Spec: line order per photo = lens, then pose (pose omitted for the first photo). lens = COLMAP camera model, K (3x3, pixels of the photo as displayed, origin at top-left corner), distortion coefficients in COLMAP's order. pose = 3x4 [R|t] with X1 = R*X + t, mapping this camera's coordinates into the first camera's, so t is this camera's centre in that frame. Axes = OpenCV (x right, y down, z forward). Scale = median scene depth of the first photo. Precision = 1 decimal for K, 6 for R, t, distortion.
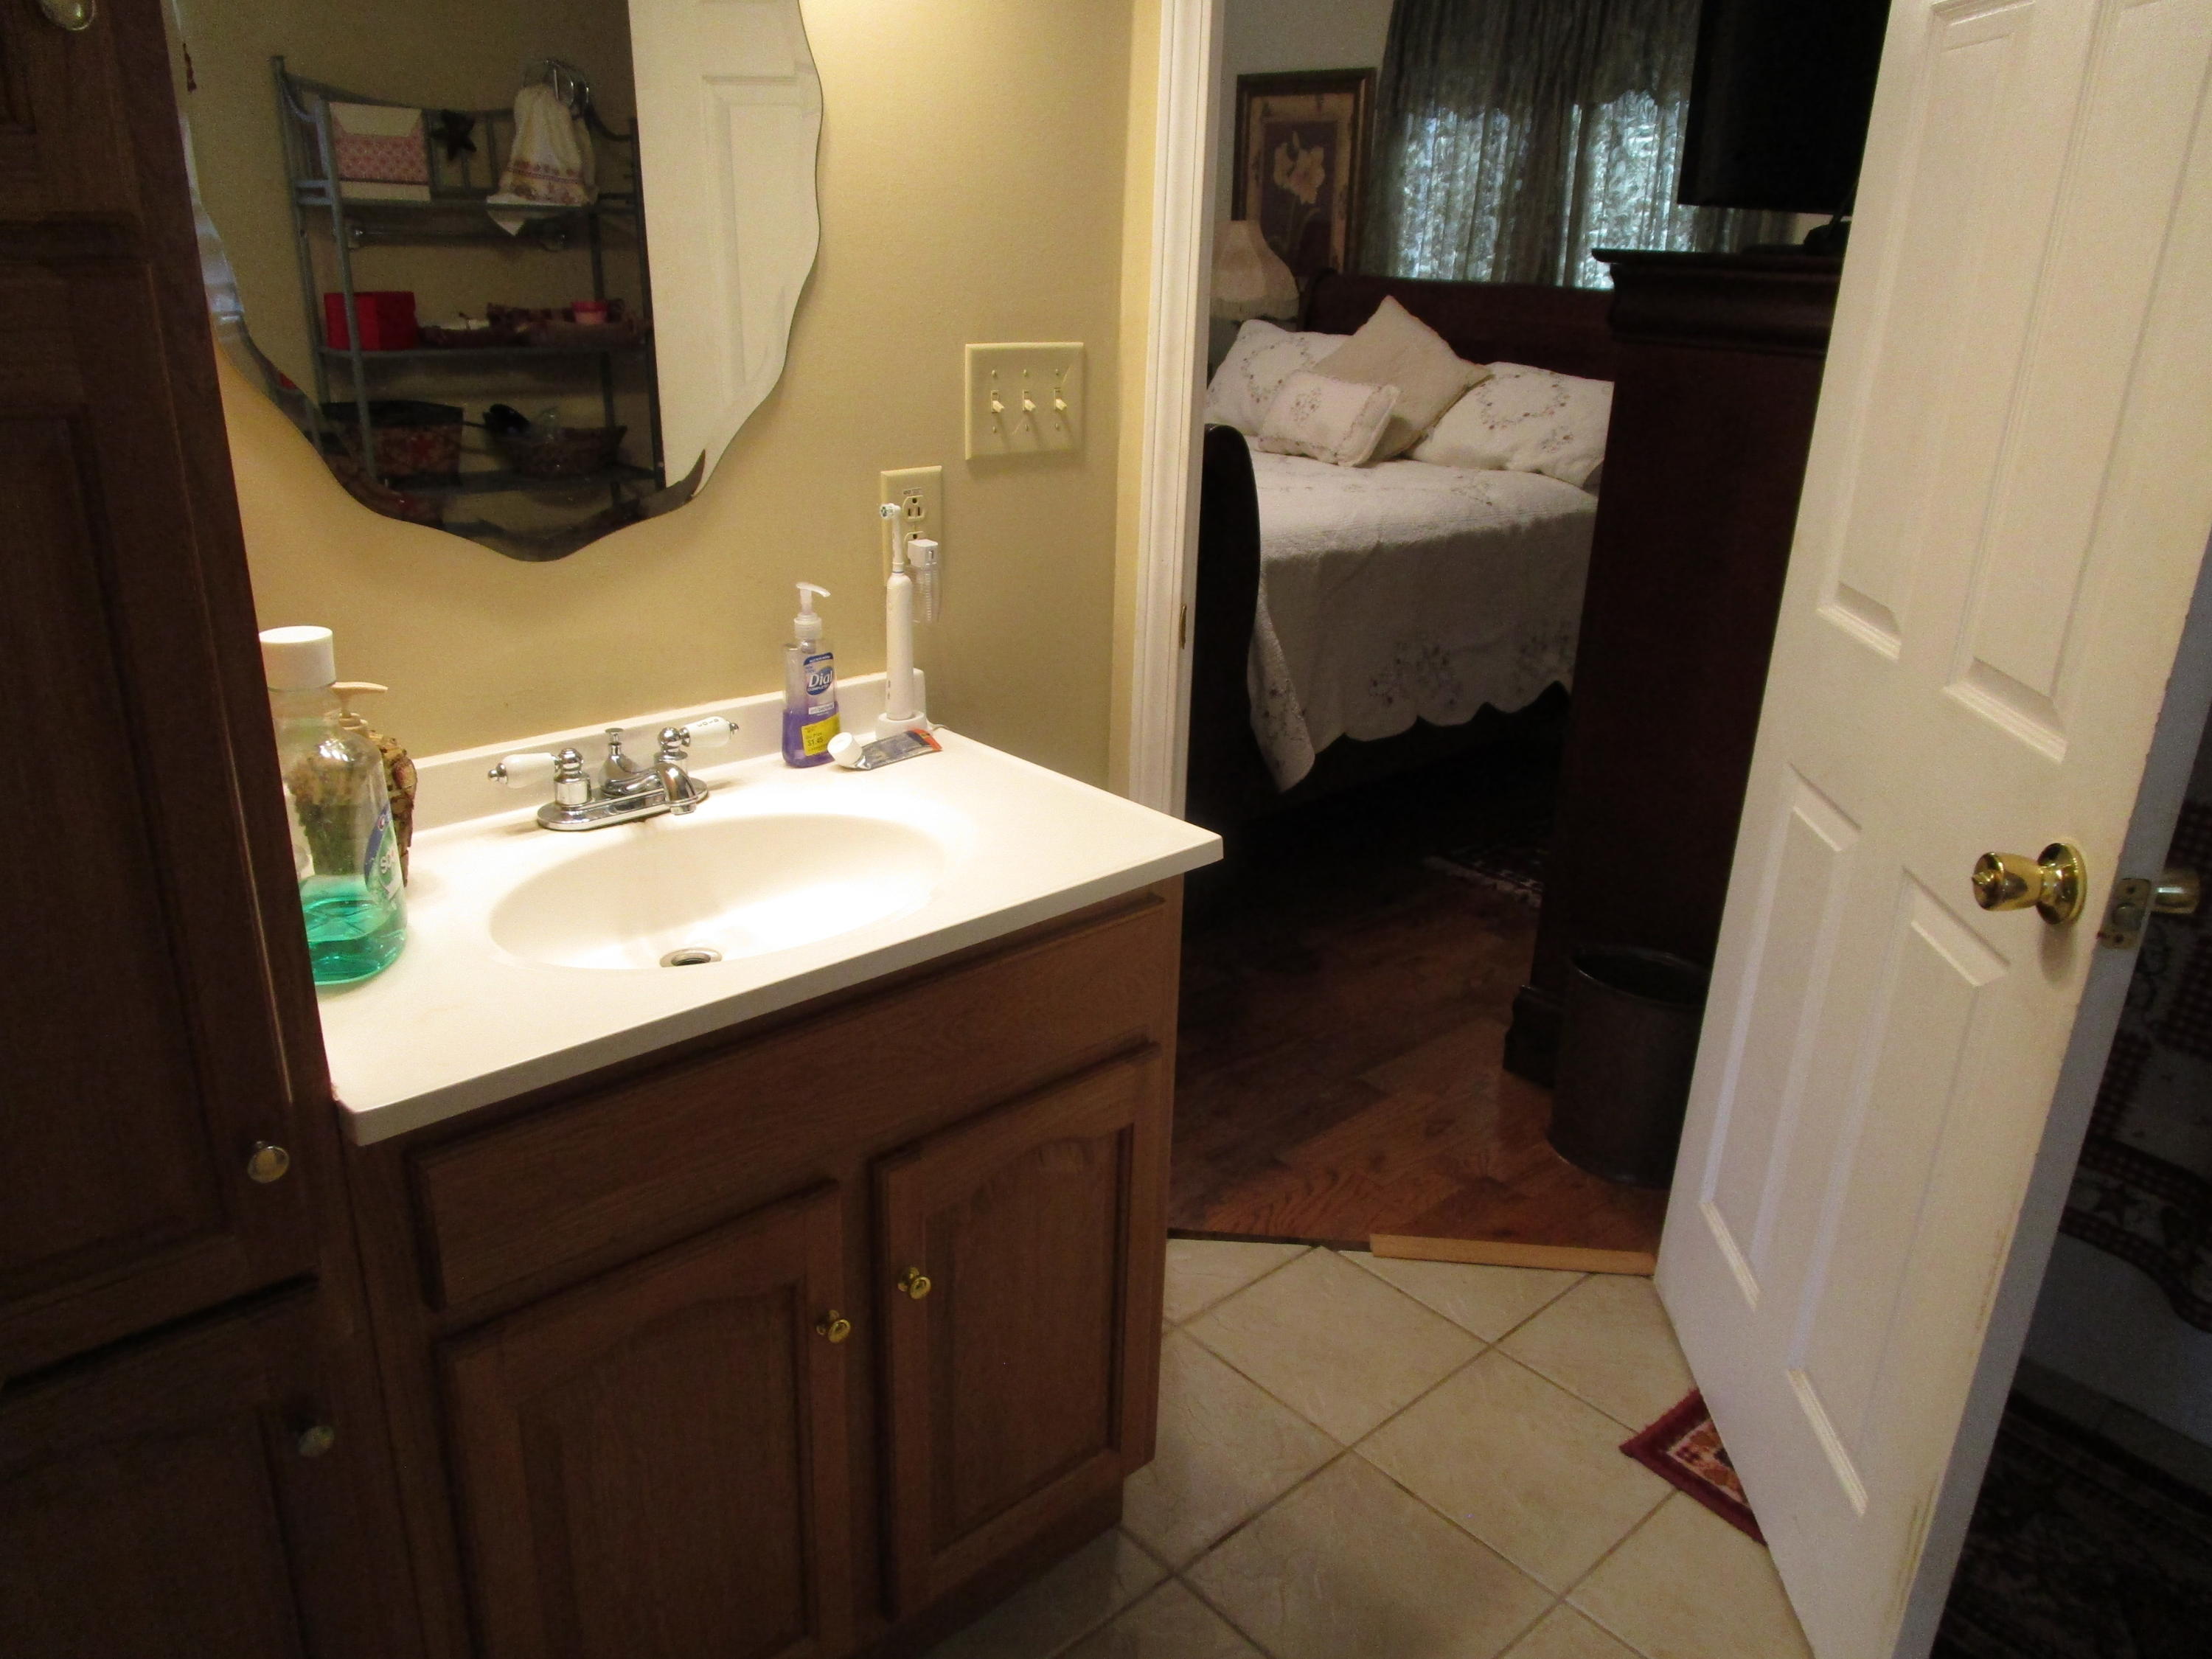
lens RADIAL K [[1583.8, 0, 1101.4], [0, 1583.8, 835.3], [0, 0, 1]] dist [-0.025624, 0.009069]
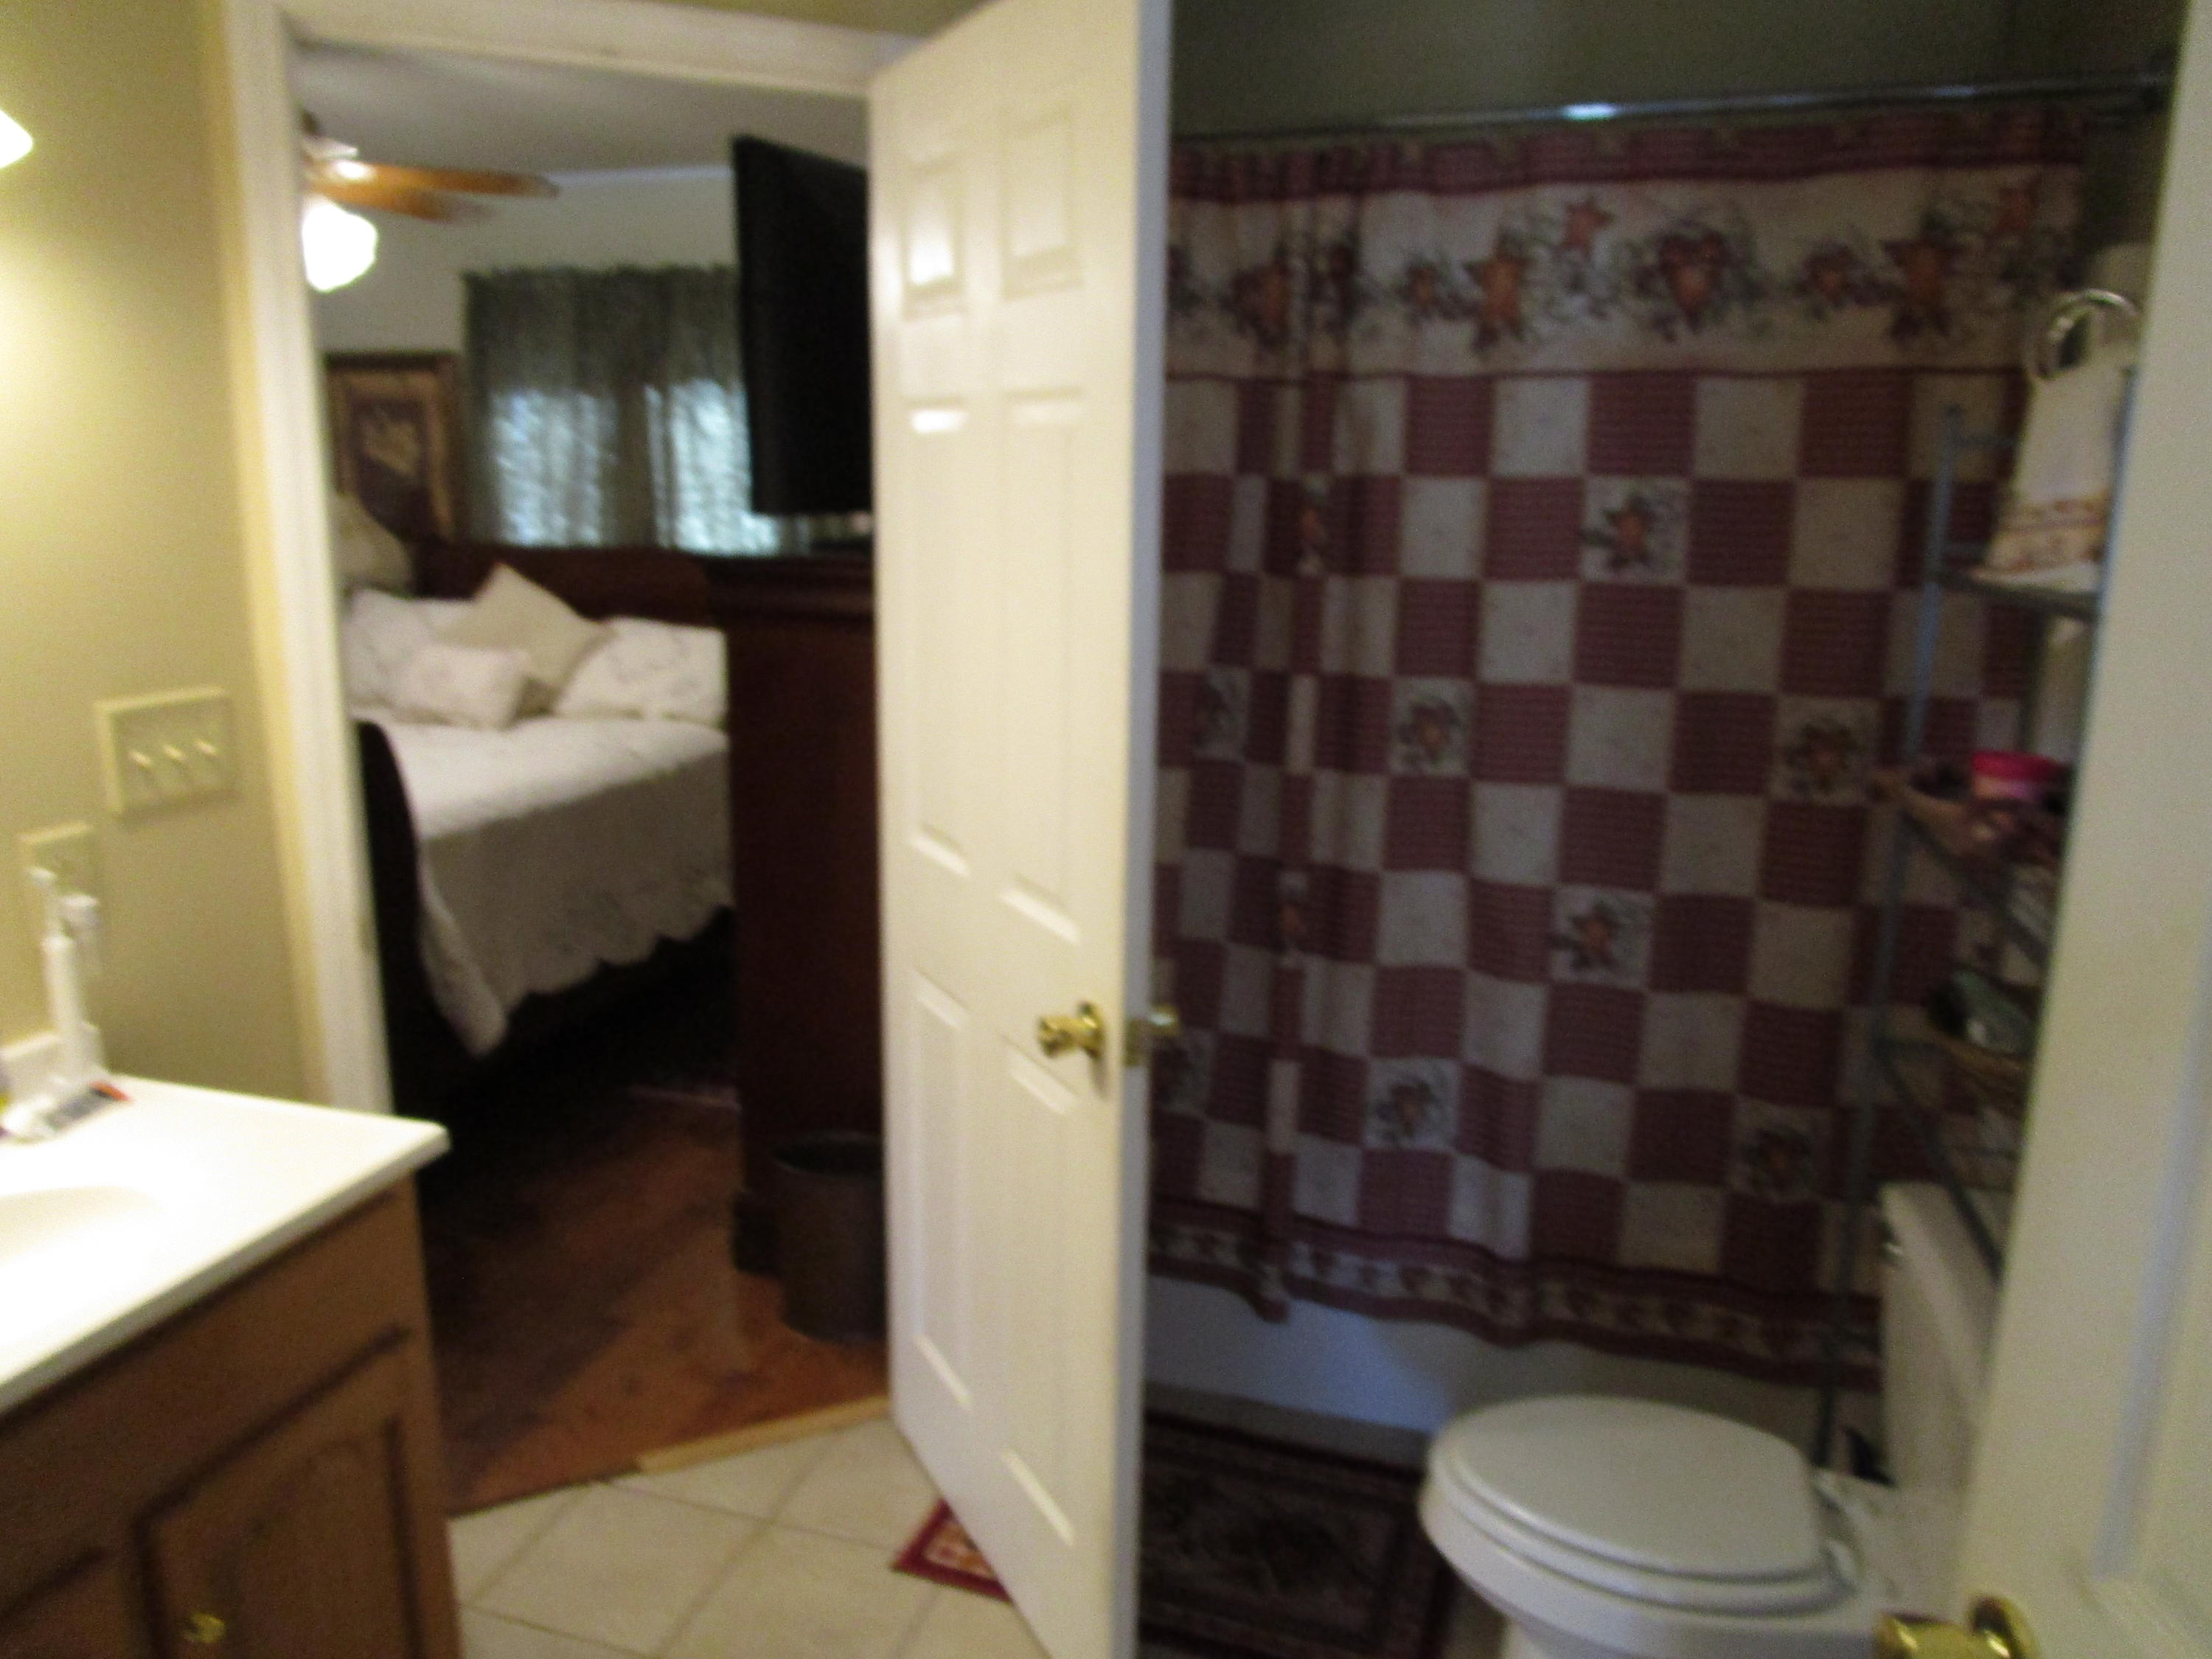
lens RADIAL K [[1583.8, 0, 1108.9], [0, 1583.8, 830.2], [0, 0, 1]] dist [-0.025624, 0.009069]
pose [[0.859158, -0.131470, 0.494533, -0.030509], [0.193677, 0.978081, -0.076458, -0.020157], [-0.473641, 0.161469, 0.865790, -0.155826]]
